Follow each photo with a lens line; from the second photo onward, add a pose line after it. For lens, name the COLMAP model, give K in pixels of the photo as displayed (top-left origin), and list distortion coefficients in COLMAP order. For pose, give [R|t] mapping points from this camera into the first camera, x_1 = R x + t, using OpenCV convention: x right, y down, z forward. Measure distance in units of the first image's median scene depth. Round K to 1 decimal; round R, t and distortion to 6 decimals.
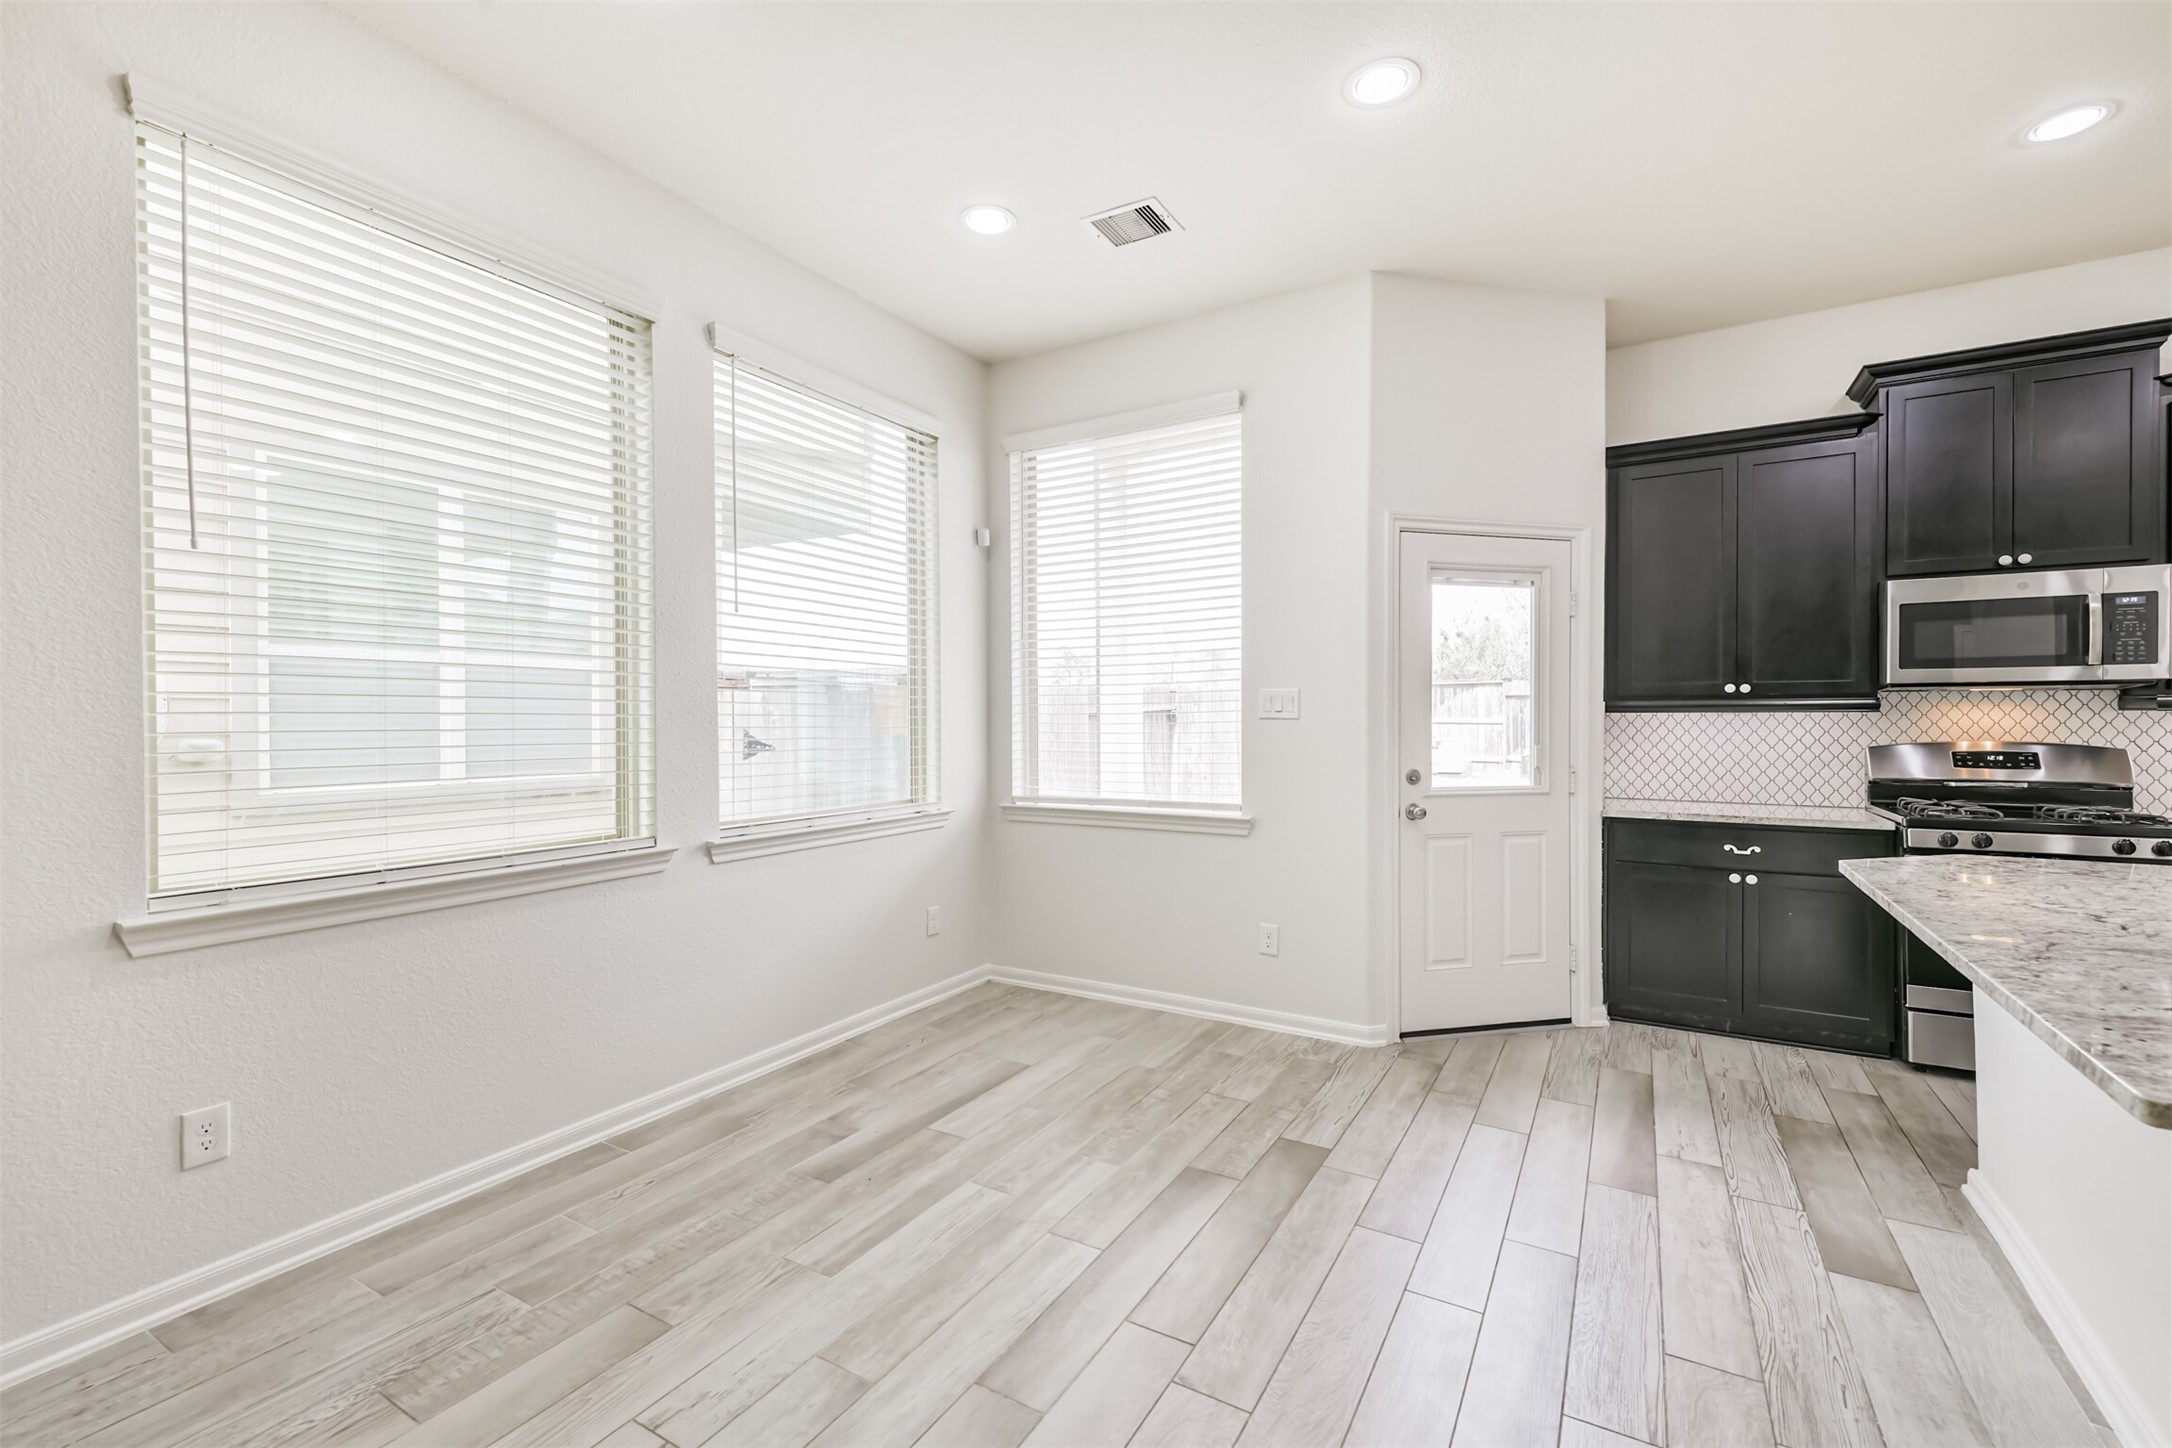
lens RADIAL K [[924.1, 0, 1089.5], [0, 924.1, 719.8], [0, 0, 1]] dist [0.027372, -0.010044]
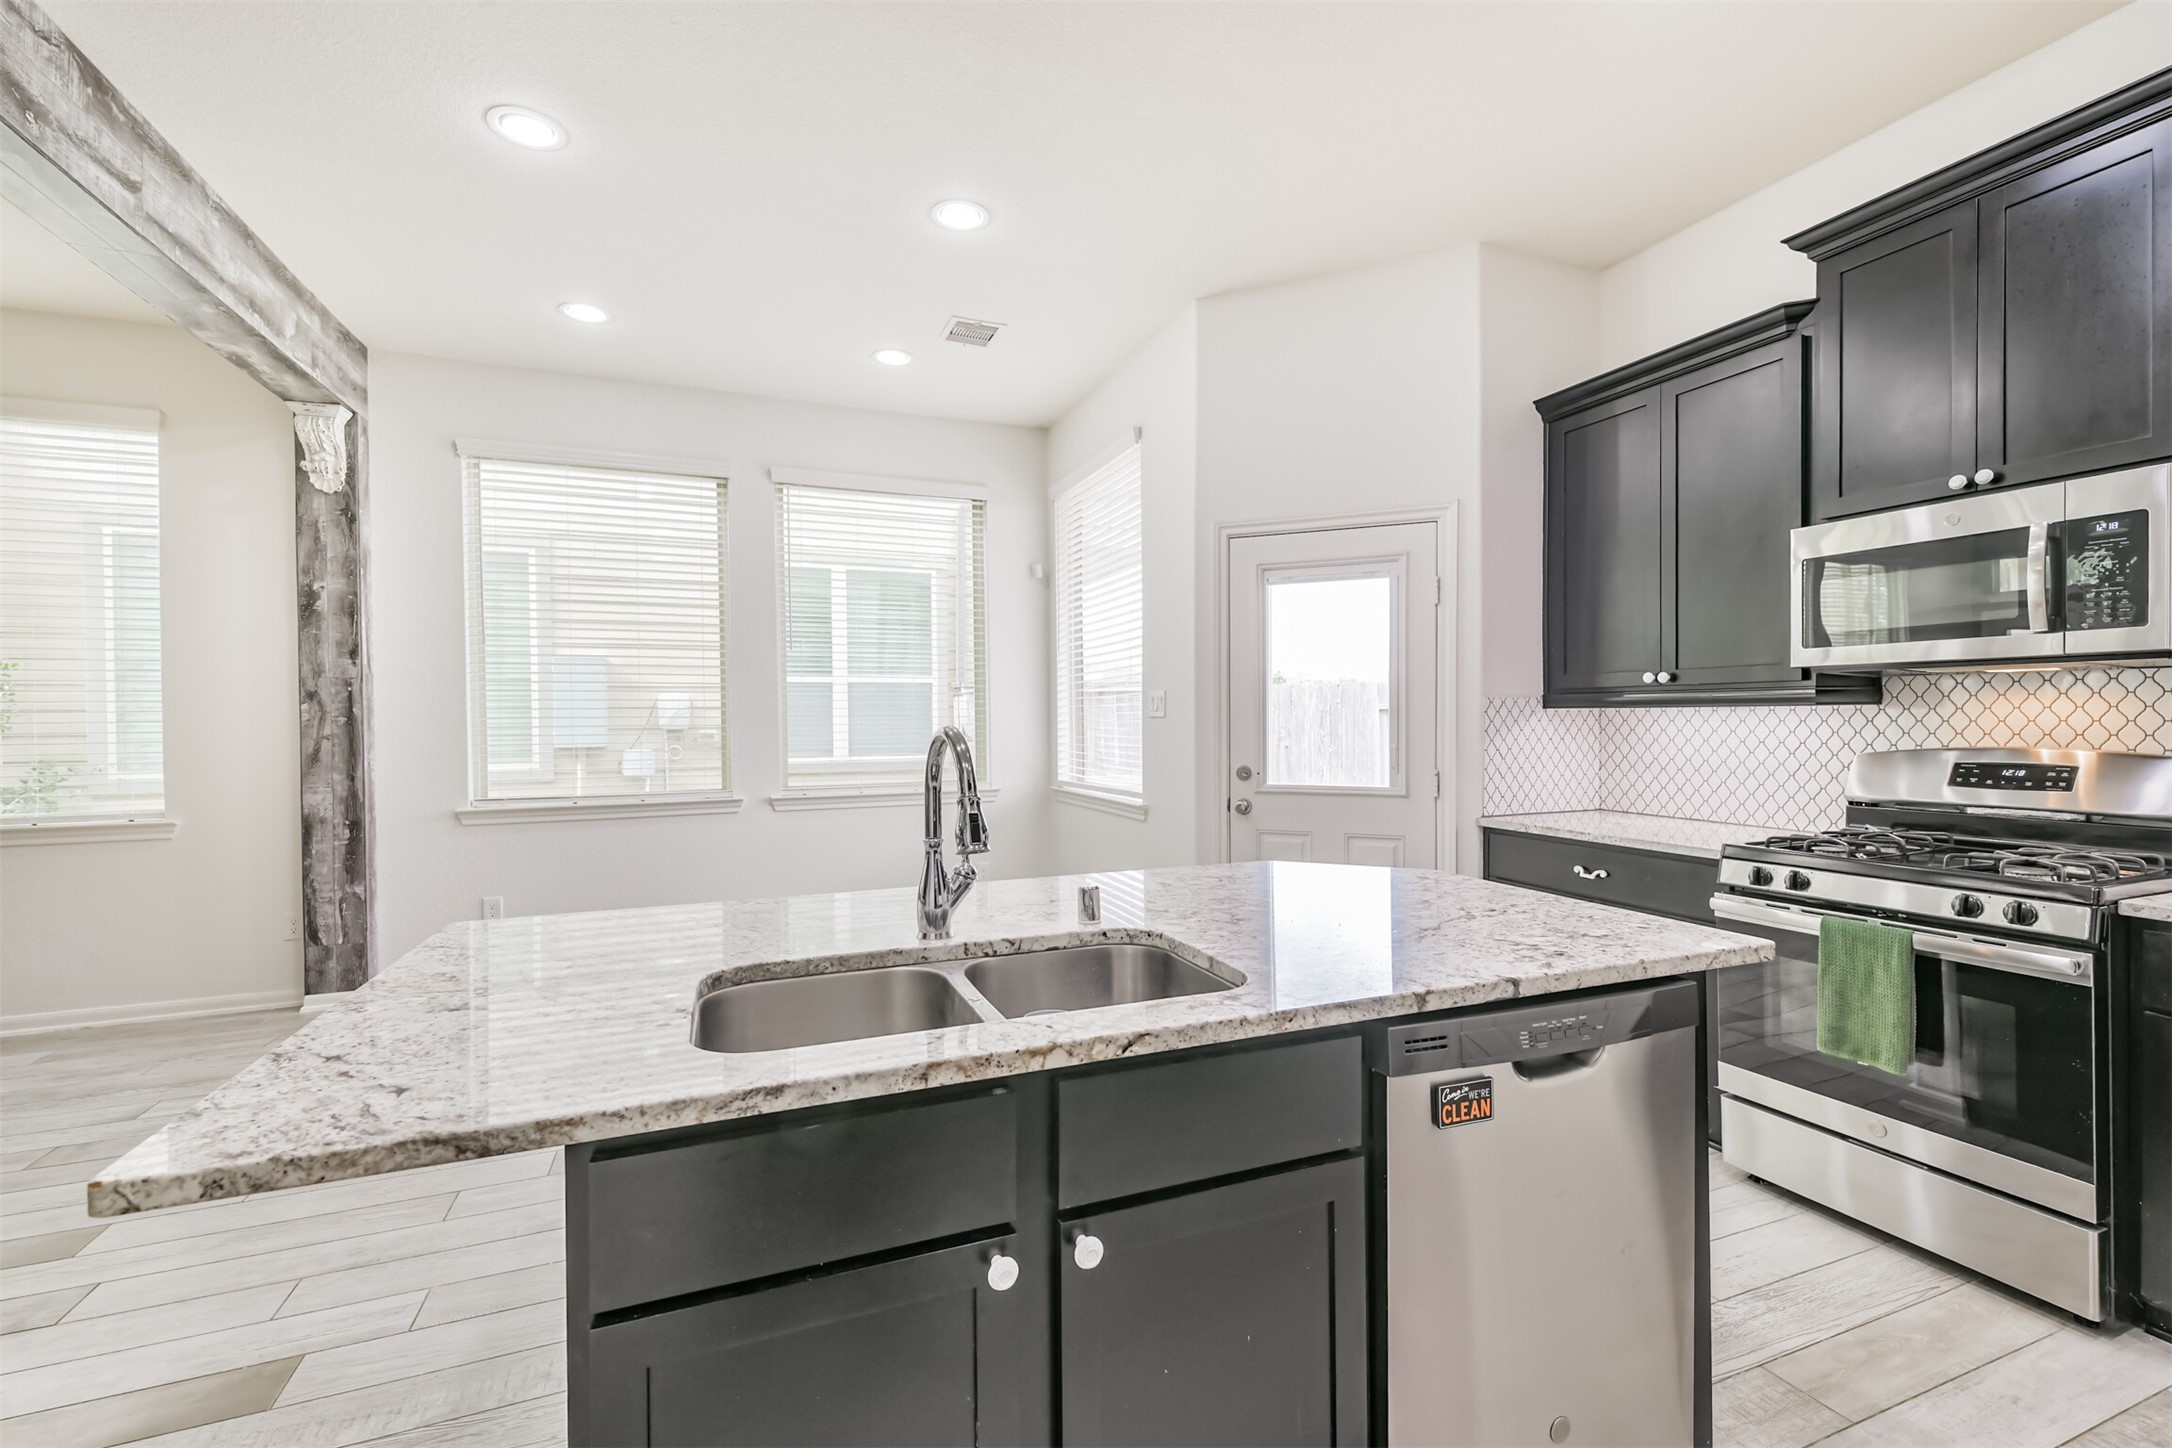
lens RADIAL K [[924.1, 0, 1081.3], [0, 924.1, 726.8], [0, 0, 1]] dist [0.027372, -0.010044]
pose [[0.793061, 0.003354, -0.609133, 0.845045], [0.005089, 0.999913, 0.012131, -0.003848], [0.609121, -0.012720, 0.792975, 0.069199]]
